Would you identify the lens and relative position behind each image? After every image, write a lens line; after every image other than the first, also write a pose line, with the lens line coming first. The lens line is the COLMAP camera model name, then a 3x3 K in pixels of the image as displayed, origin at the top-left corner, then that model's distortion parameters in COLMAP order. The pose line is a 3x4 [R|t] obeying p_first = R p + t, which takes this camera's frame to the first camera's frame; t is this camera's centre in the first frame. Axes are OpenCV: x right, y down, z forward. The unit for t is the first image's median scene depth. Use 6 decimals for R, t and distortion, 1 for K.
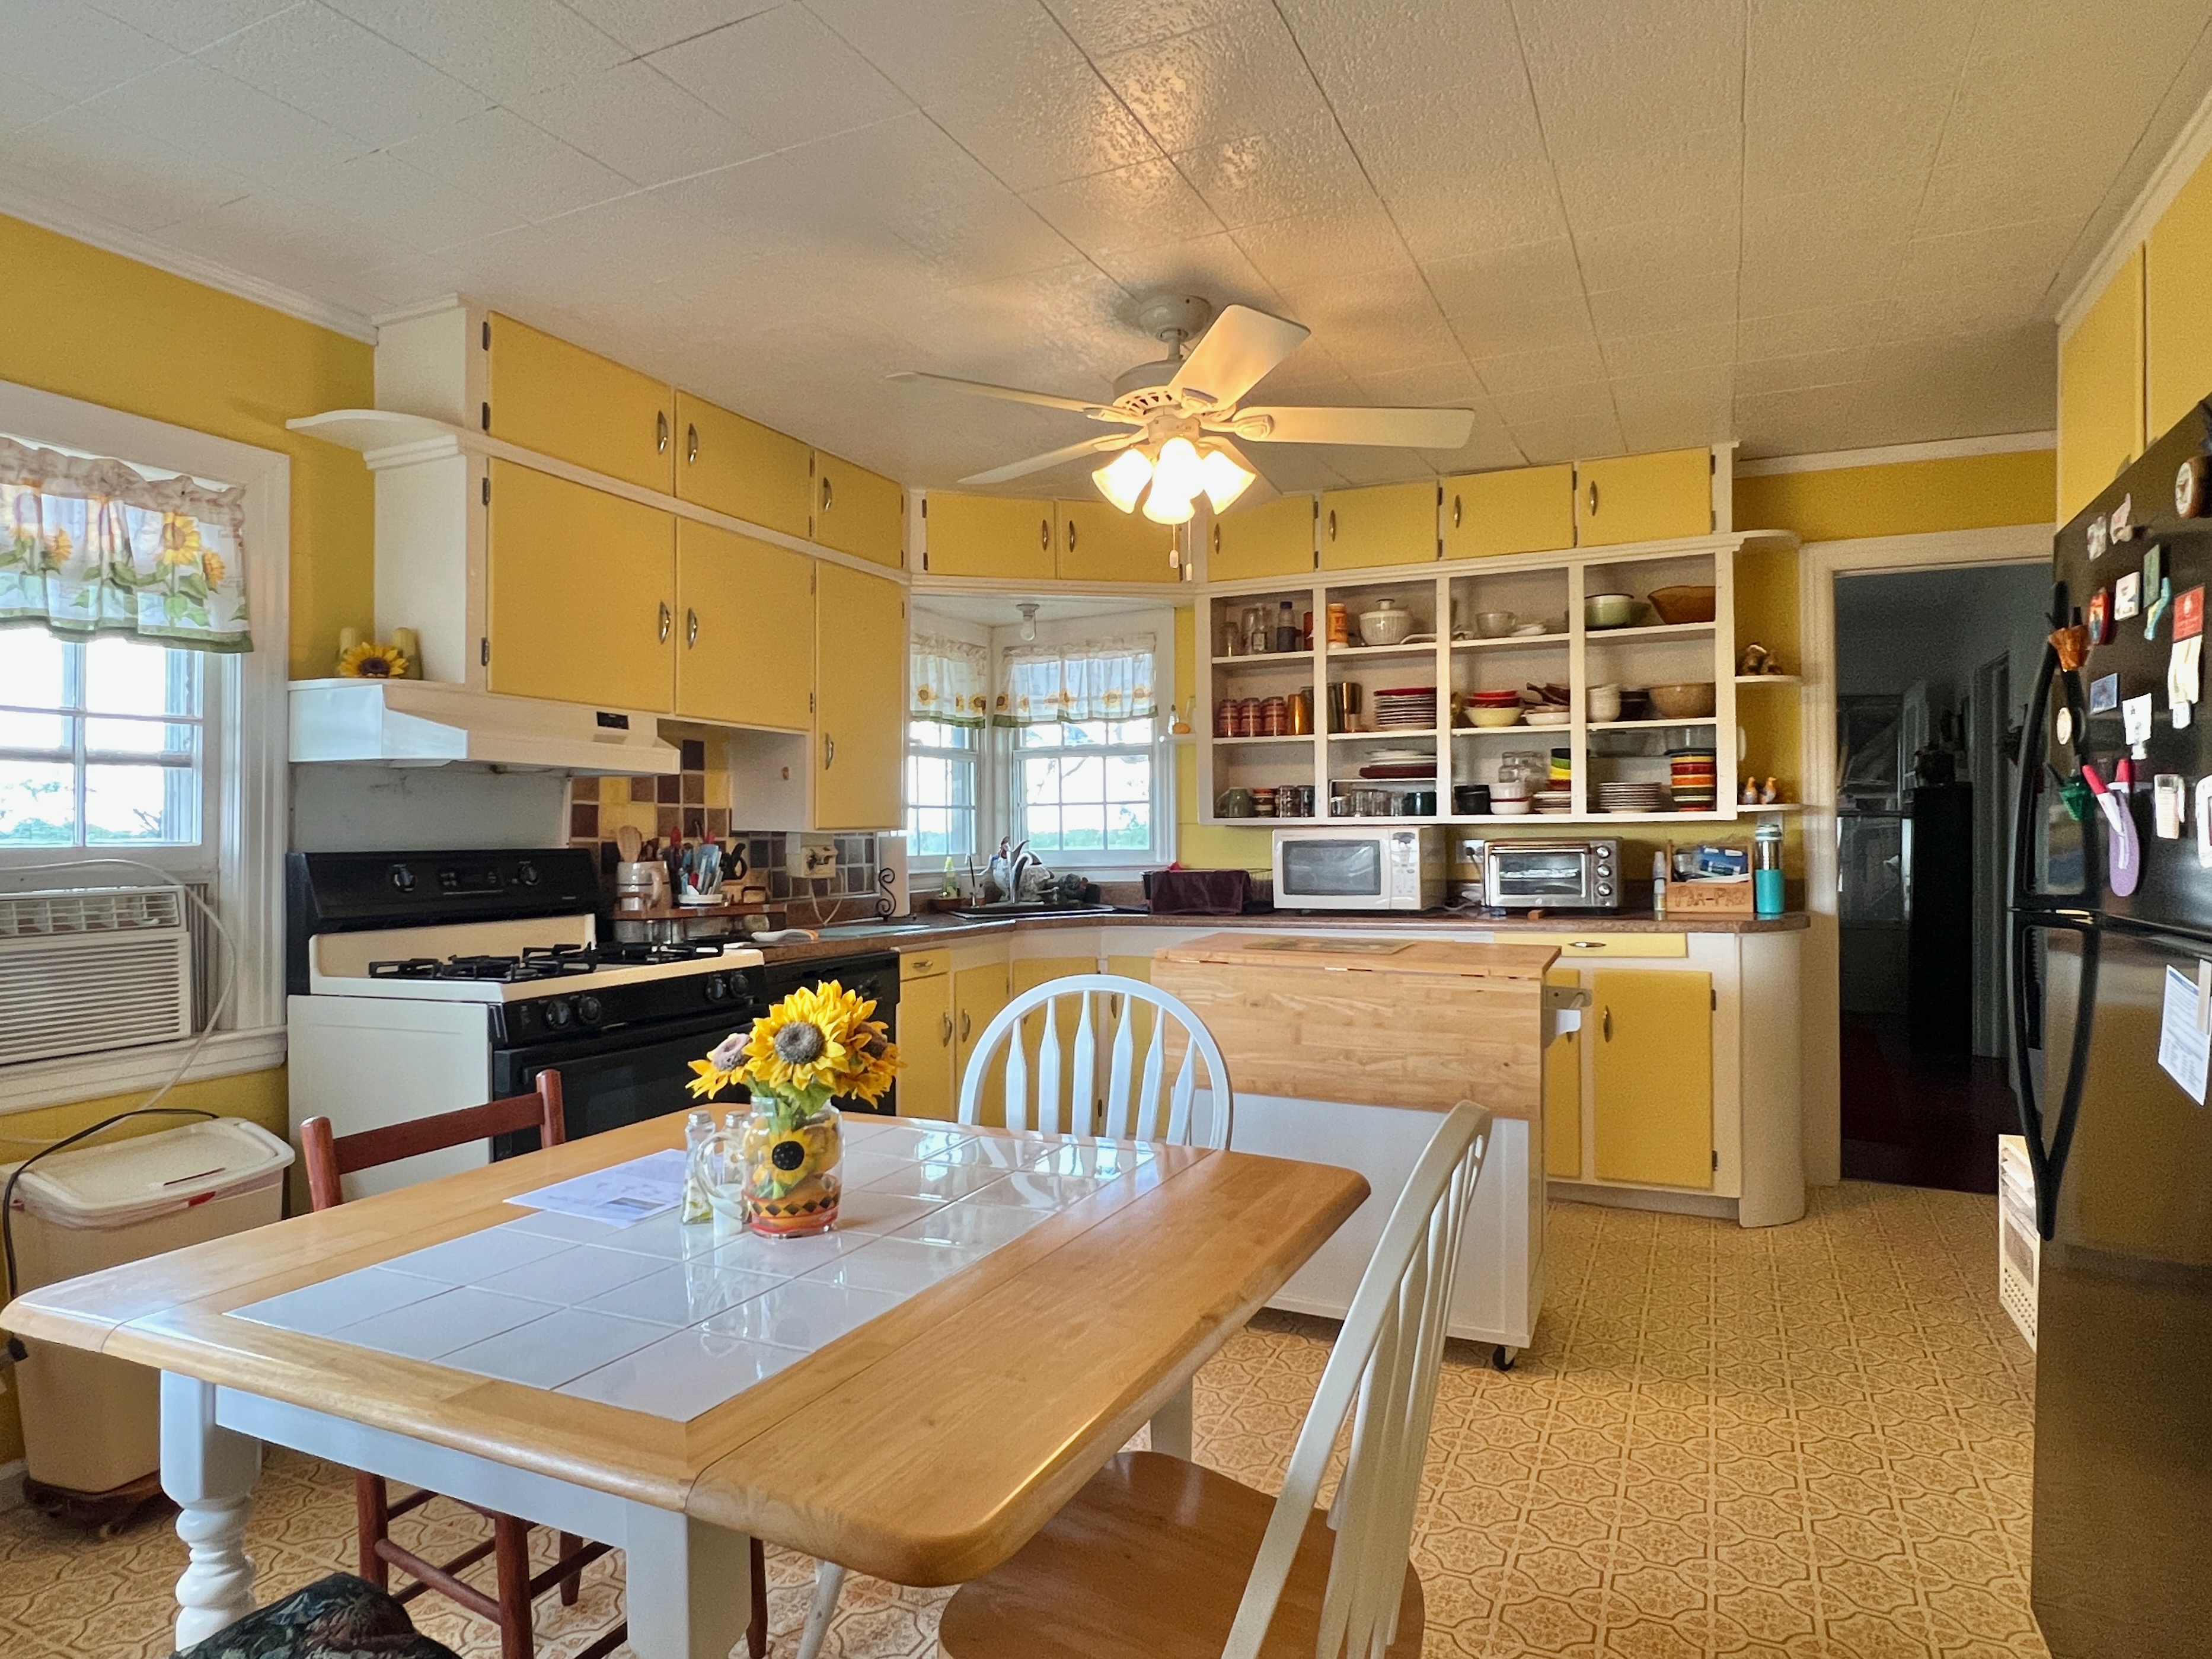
lens RADIAL K [[1241.7, 0, 1124.2], [0, 1241.7, 829.9], [0, 0, 1]] dist [-0.002469, -0.001937]
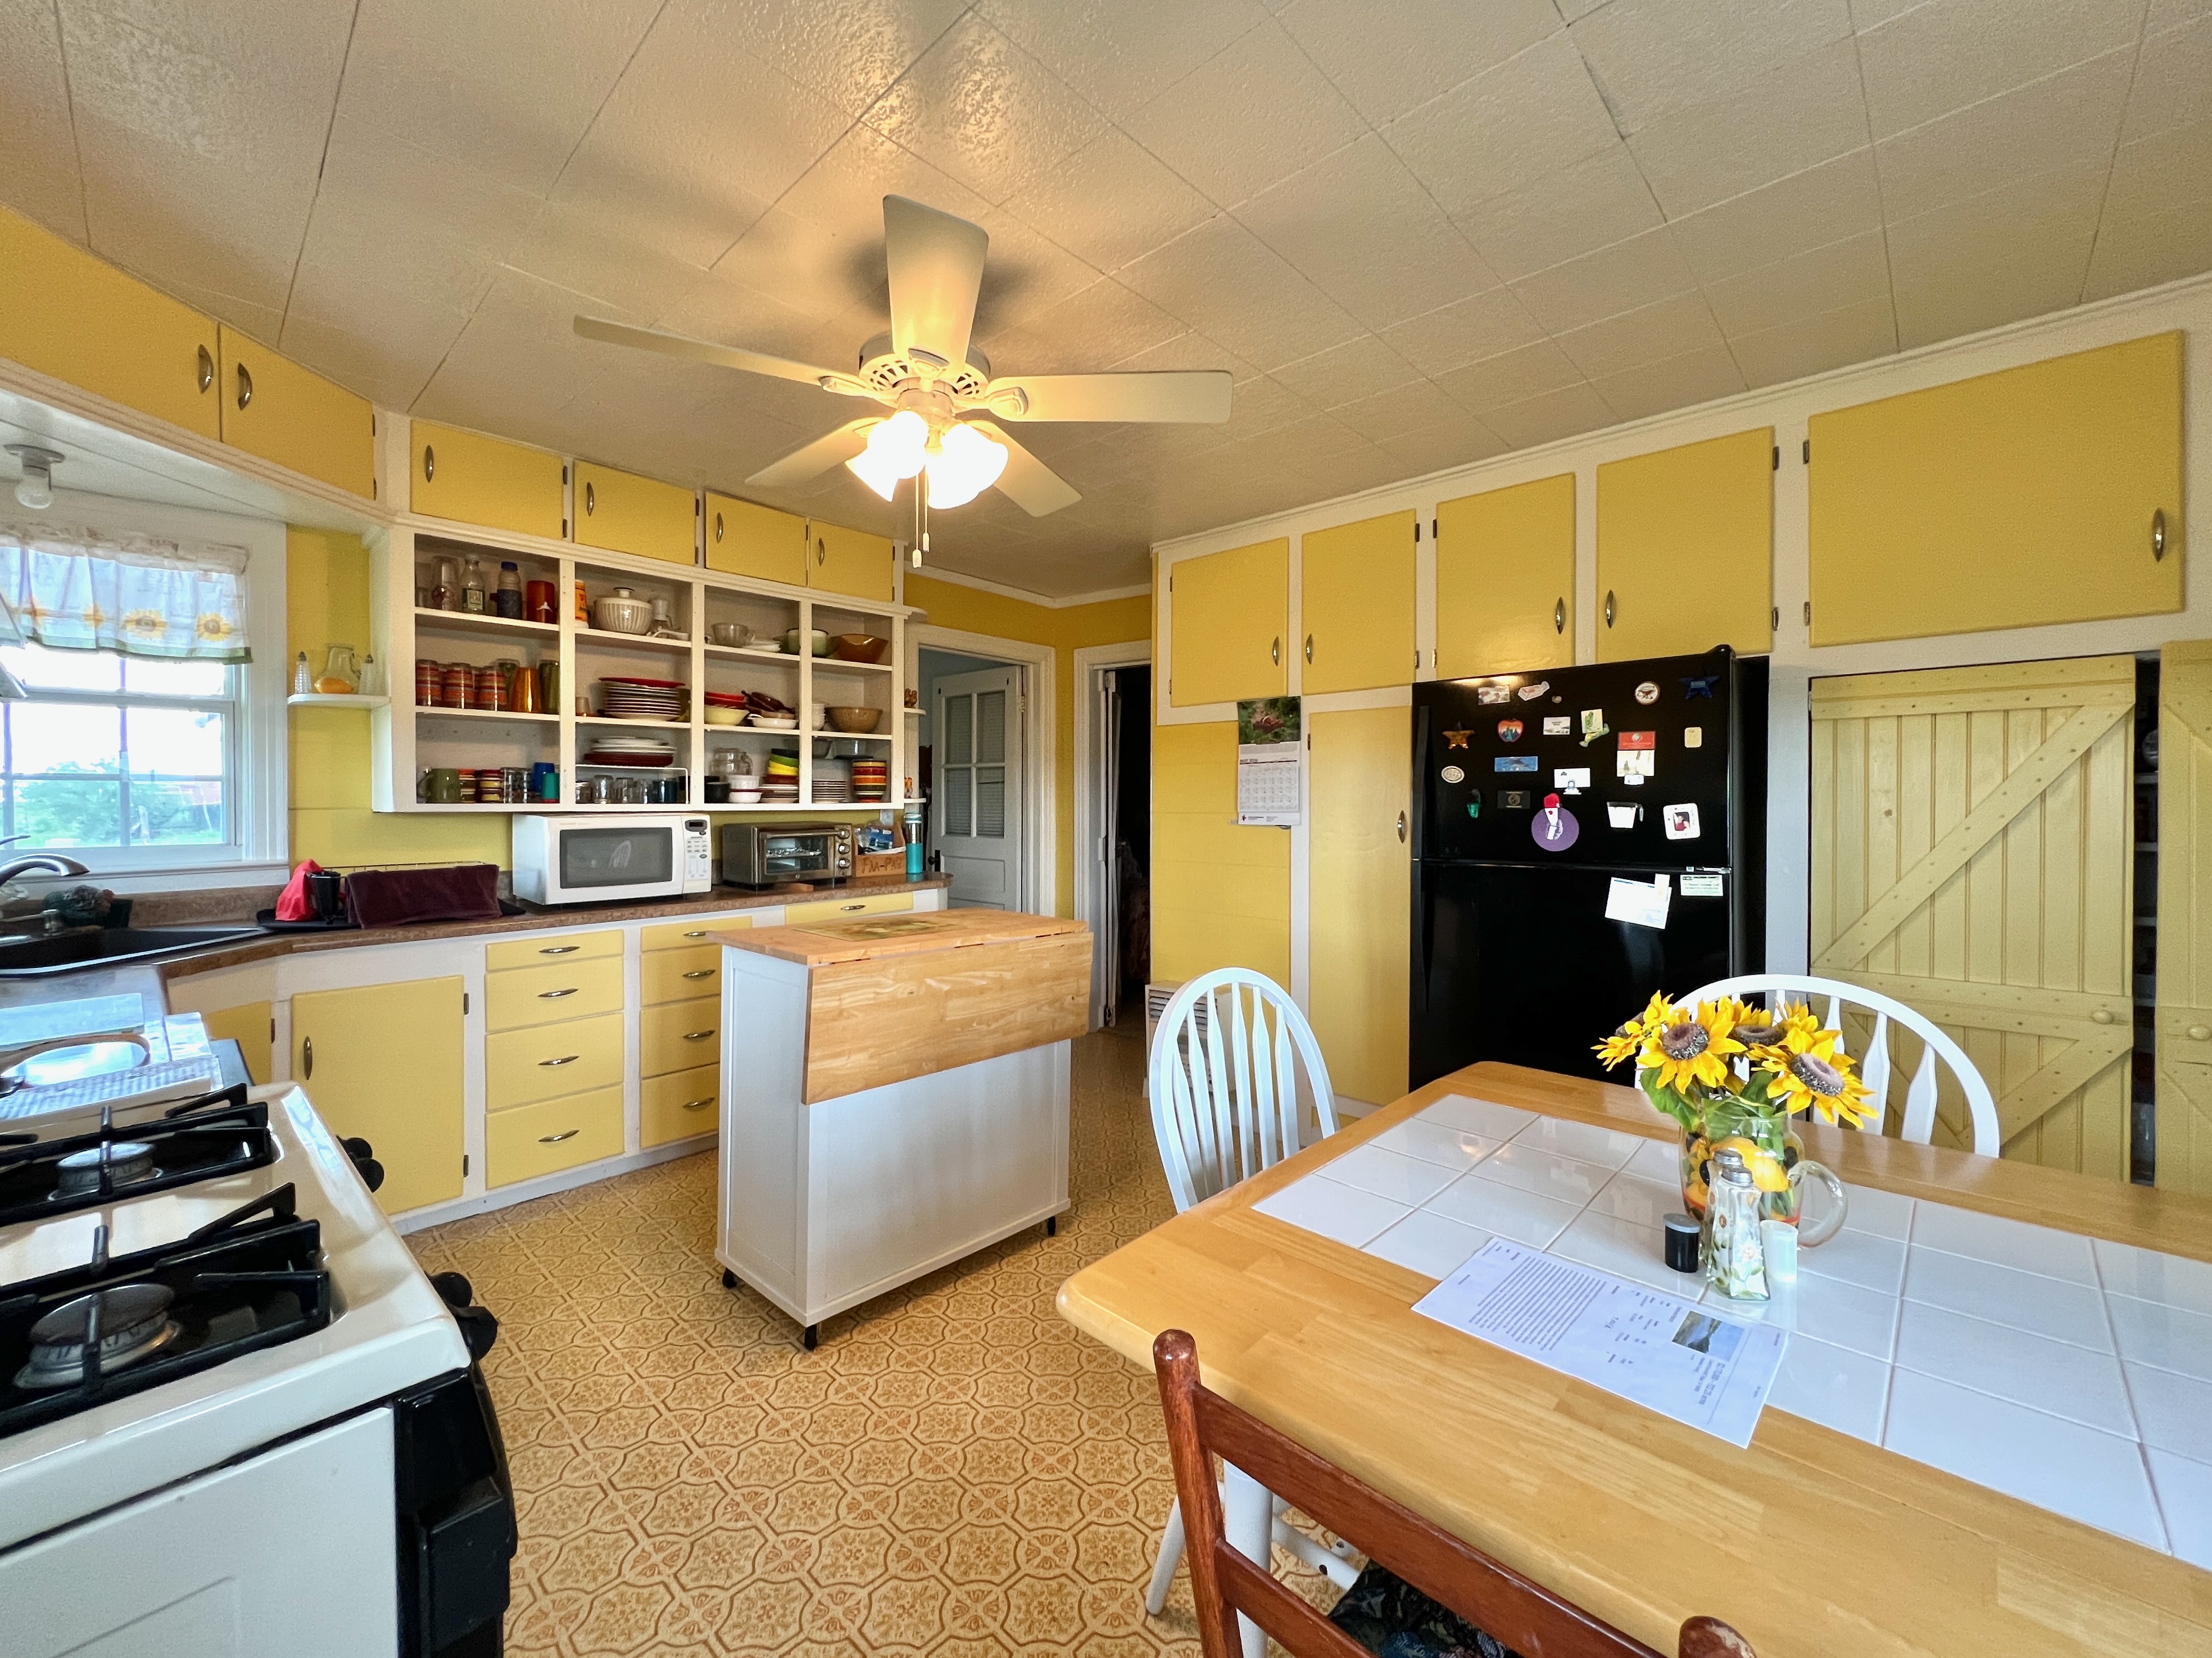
lens RADIAL K [[901.6, 0, 1108.3], [0, 901.6, 812.1], [0, 0, 1]] dist [0.000642, 0.000093]
pose [[0.334888, -0.001315, 0.942257, -0.351772], [-0.003908, 0.999988, 0.002785, -0.007300], [-0.942250, -0.004615, 0.334879, 0.389610]]
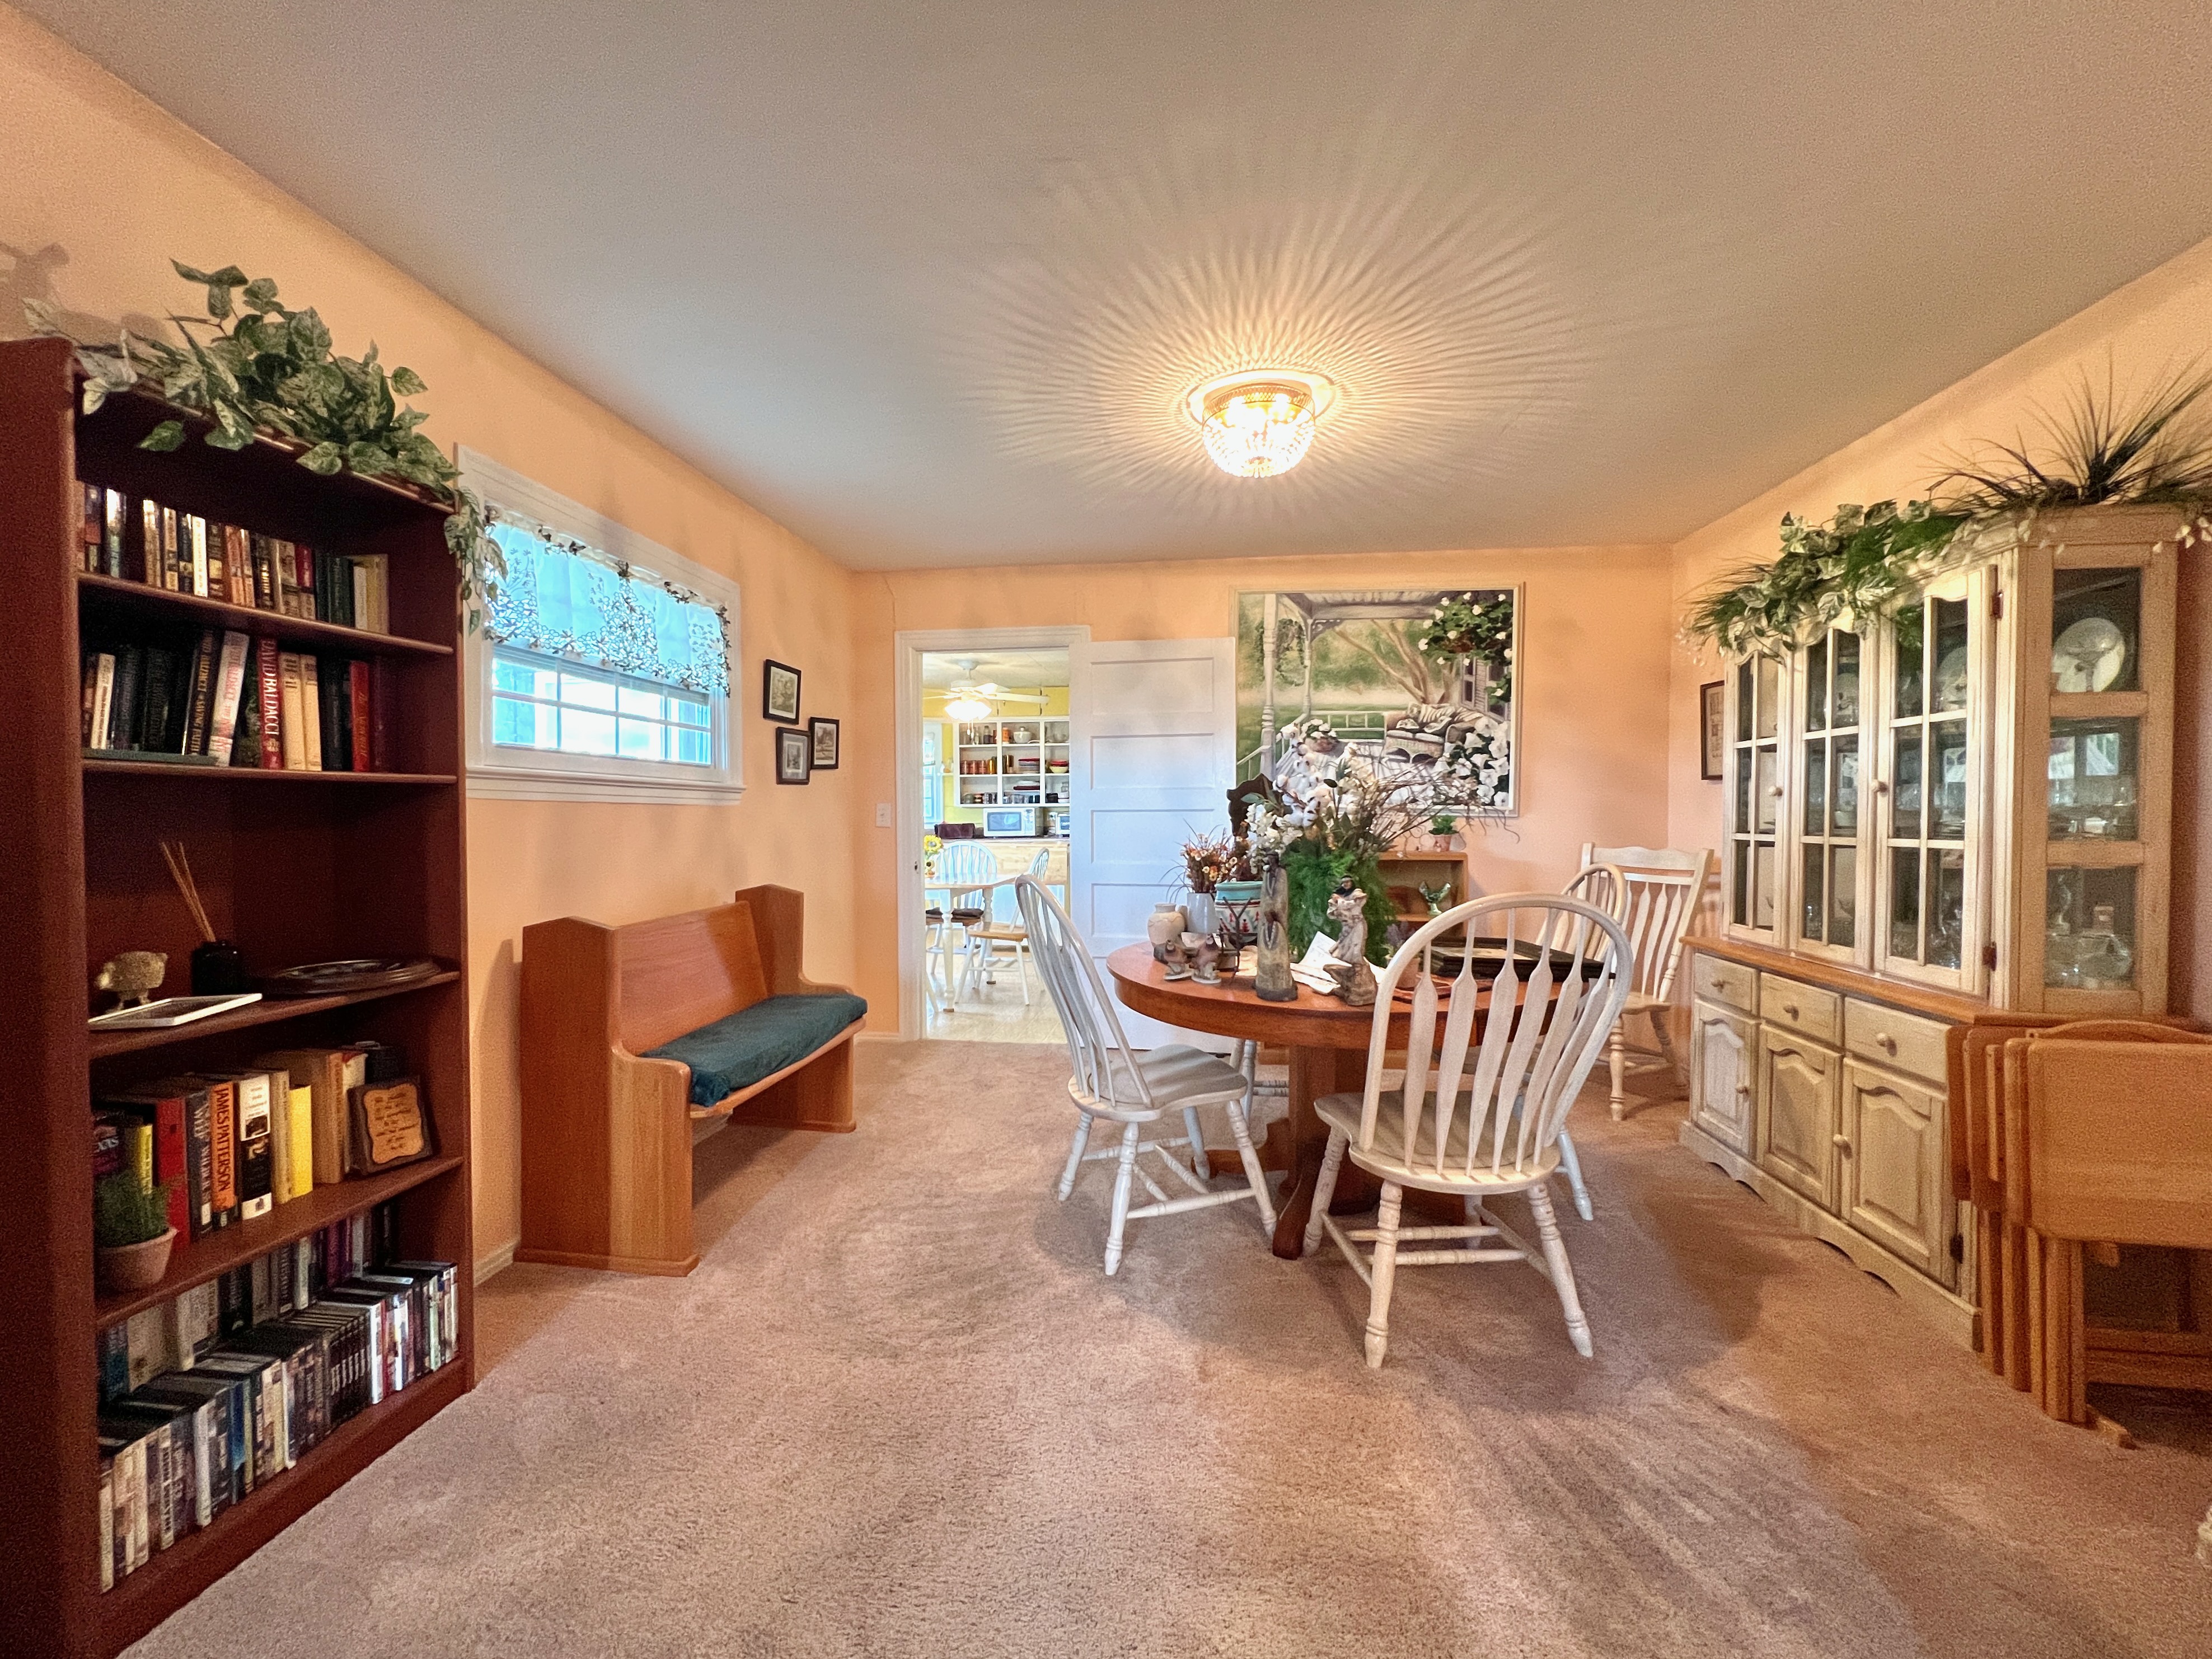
lens RADIAL K [[901.7, 0, 1104.4], [0, 901.7, 828.0], [0, 0, 1]] dist [0.000642, 0.000093]
pose [[0.950821, -0.005546, 0.309692, -0.249859], [0.001904, 0.999925, 0.012060, 0.019796], [-0.309736, -0.010877, 0.950760, -1.017555]]
